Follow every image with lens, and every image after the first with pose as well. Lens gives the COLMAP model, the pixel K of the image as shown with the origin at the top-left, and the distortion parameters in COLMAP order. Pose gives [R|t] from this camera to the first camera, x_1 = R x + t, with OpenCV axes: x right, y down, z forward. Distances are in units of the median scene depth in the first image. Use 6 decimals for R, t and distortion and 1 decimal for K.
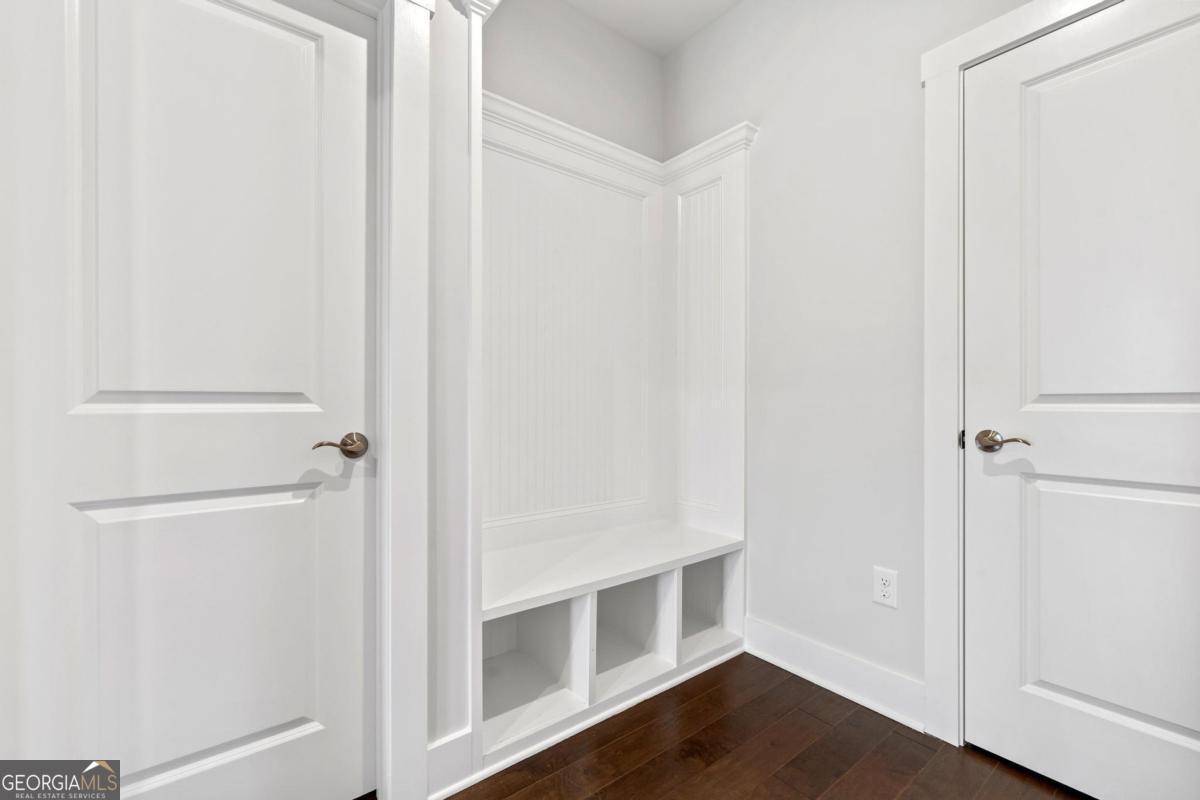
lens RADIAL K [[521.2, 0, 600.3], [0, 521.2, 399.7], [0, 0, 1]] dist [0.002550, 0.000504]
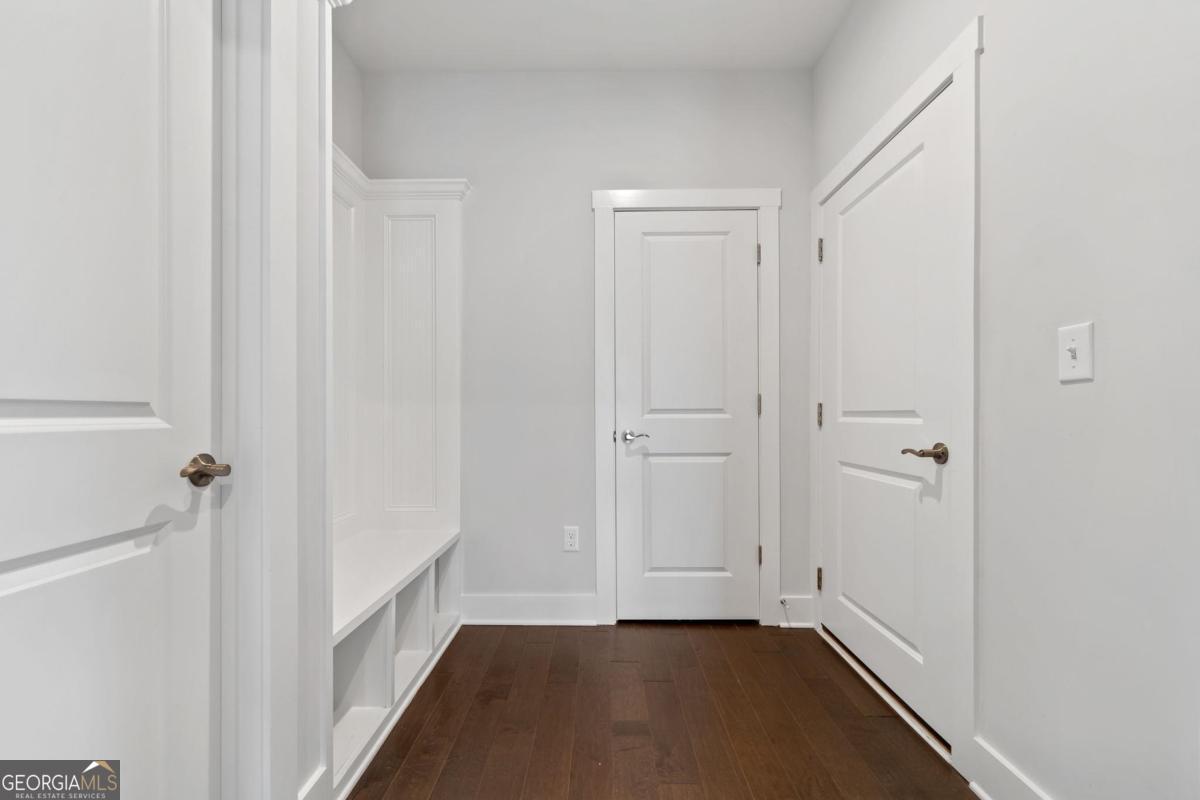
lens RADIAL K [[521.2, 0, 601.7], [0, 521.2, 410.8], [0, 0, 1]] dist [0.002550, 0.000504]
pose [[0.608576, 0.002018, 0.793493, -0.719817], [0.000200, 0.999996, -0.002697, 0.000403], [-0.793496, 0.001800, 0.608573, 0.042548]]
